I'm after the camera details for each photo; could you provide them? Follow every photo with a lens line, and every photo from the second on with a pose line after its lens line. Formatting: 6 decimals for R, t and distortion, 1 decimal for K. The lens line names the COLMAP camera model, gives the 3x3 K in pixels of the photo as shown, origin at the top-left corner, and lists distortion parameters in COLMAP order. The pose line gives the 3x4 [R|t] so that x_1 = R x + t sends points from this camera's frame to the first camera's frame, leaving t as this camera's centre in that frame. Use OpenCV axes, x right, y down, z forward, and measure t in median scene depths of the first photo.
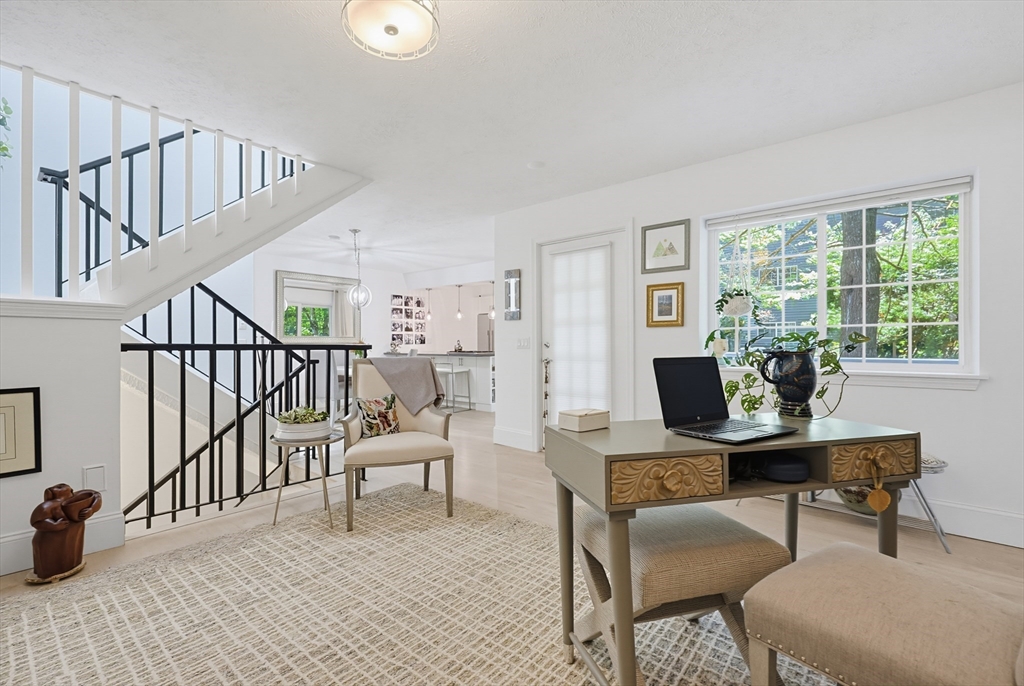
lens RADIAL K [[437.8, 0, 511.5], [0, 437.8, 342.5], [0, 0, 1]] dist [-0.001339, 0.000056]
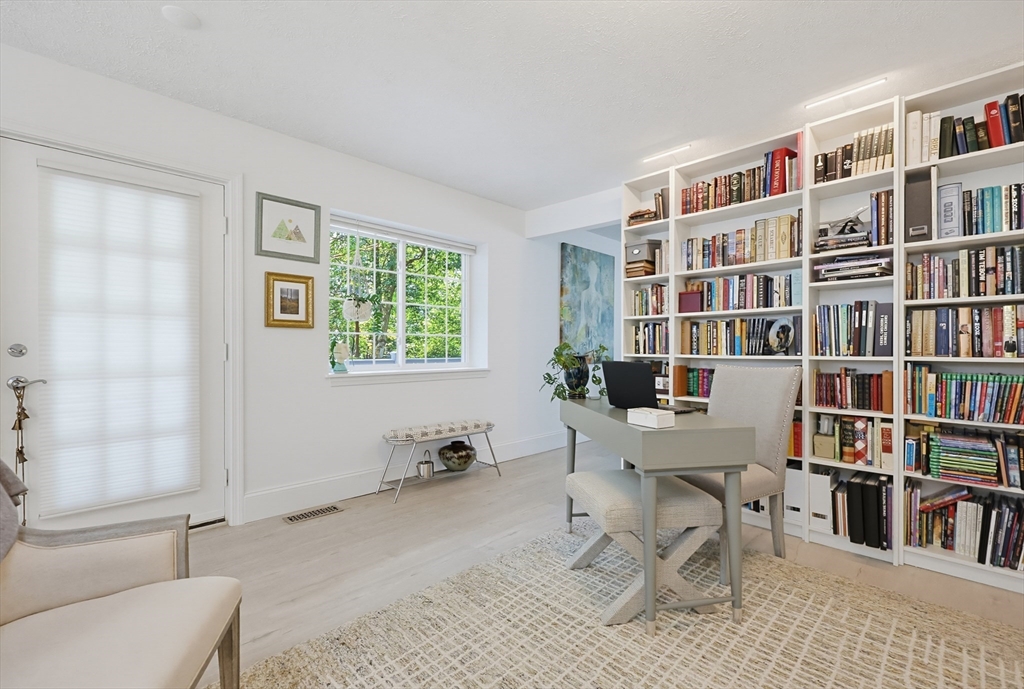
lens RADIAL K [[437.8, 0, 515.1], [0, 437.8, 347.0], [0, 0, 1]] dist [-0.001339, 0.000056]
pose [[0.102923, 0.000899, 0.994689, -0.405334], [-0.008792, 0.999961, 0.000006, -0.003394], [-0.994650, -0.008746, 0.102927, 0.490915]]
